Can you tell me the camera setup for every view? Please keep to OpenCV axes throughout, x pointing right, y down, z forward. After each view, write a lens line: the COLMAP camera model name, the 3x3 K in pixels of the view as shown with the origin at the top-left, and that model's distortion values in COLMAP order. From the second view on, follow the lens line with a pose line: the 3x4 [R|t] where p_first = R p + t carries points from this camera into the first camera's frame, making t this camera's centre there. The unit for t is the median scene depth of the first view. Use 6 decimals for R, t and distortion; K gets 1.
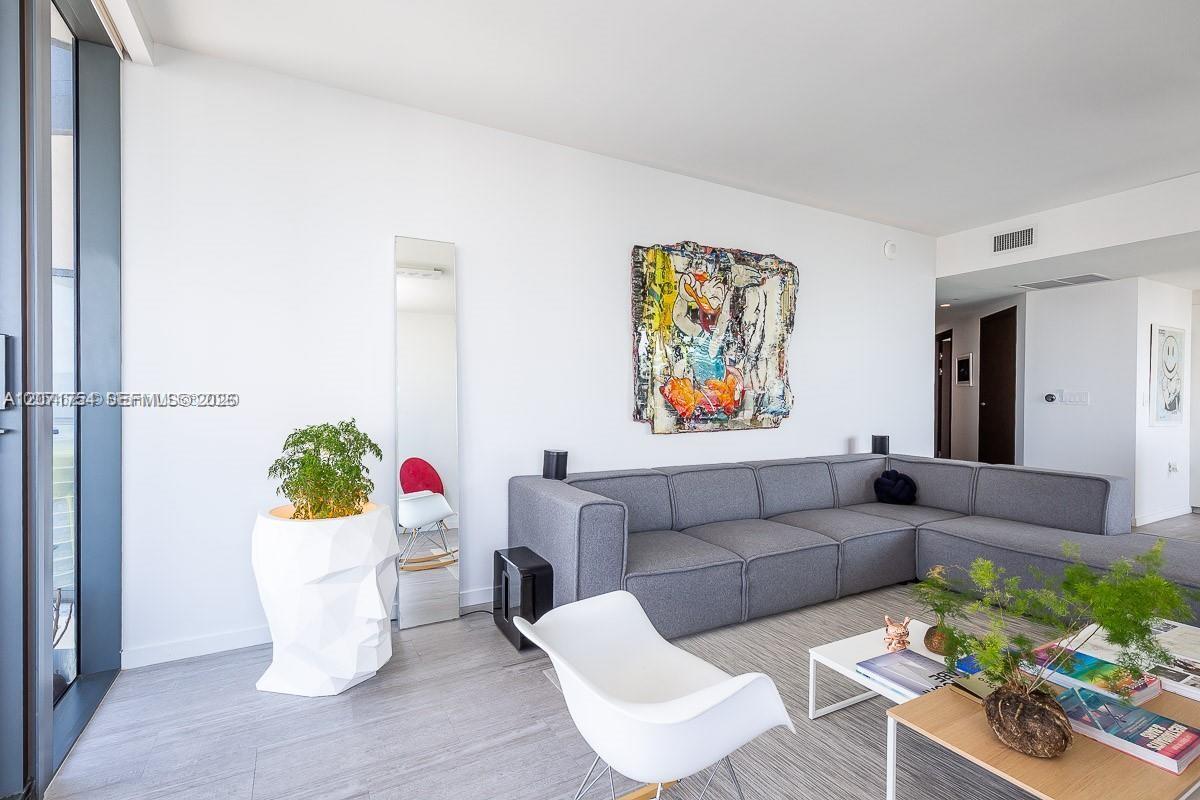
lens RADIAL K [[544.9, 0, 610.9], [0, 544.9, 400.1], [0, 0, 1]] dist [0.010348, -0.003039]
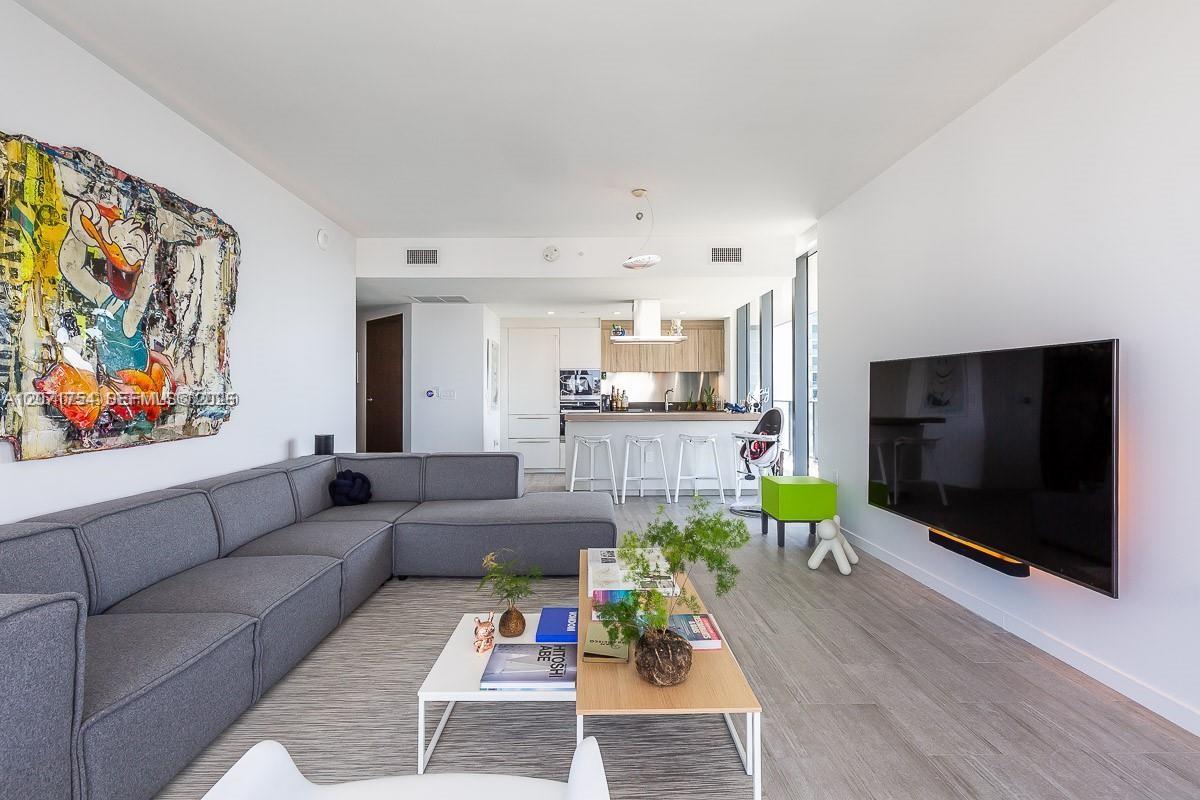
lens RADIAL K [[544.9, 0, 575.7], [0, 544.9, 389.6], [0, 0, 1]] dist [0.010348, -0.003039]
pose [[0.491741, -0.001246, 0.870741, -0.137598], [0.013519, 0.999889, -0.006204, -0.001547], [-0.870637, 0.014822, 0.491703, 0.200351]]
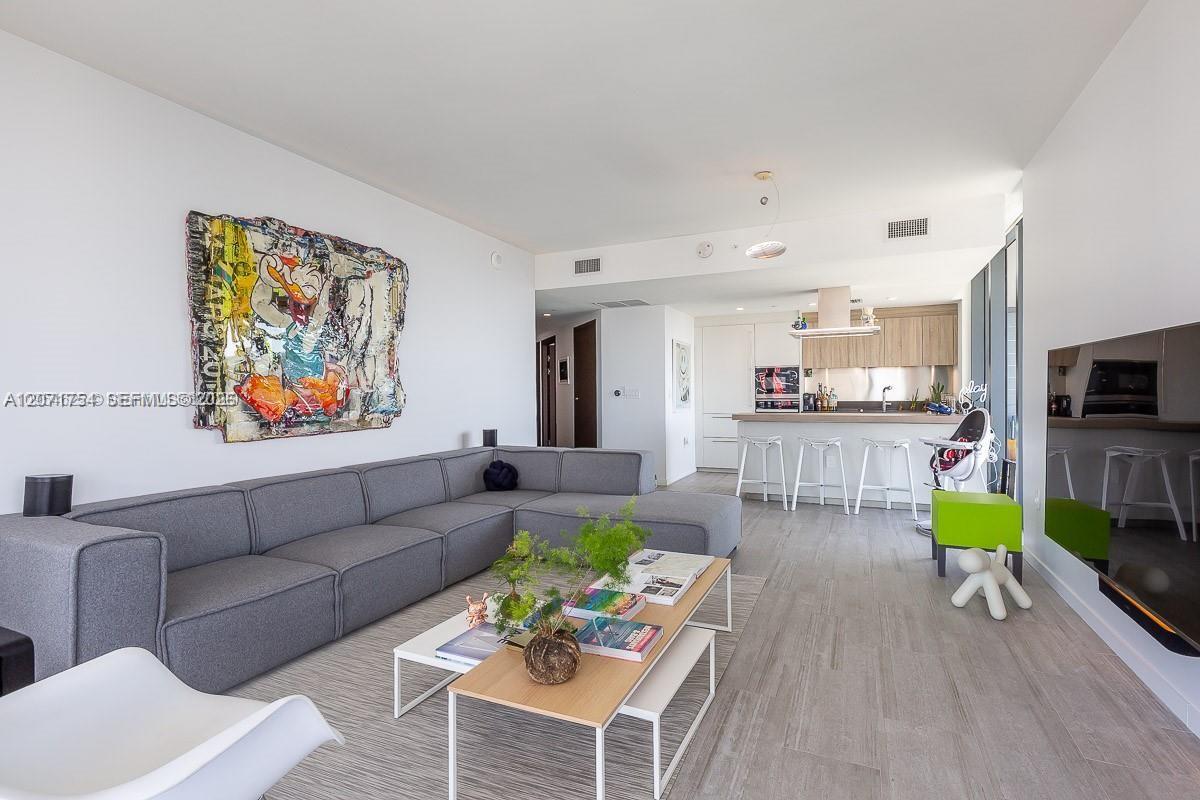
lens RADIAL K [[544.9, 0, 618.1], [0, 544.9, 396.5], [0, 0, 1]] dist [0.010348, -0.003039]
pose [[0.796370, -0.016533, 0.604583, 0.050947], [0.018198, 0.999829, 0.003371, 0.000073], [-0.604536, 0.008317, 0.796535, -0.024530]]
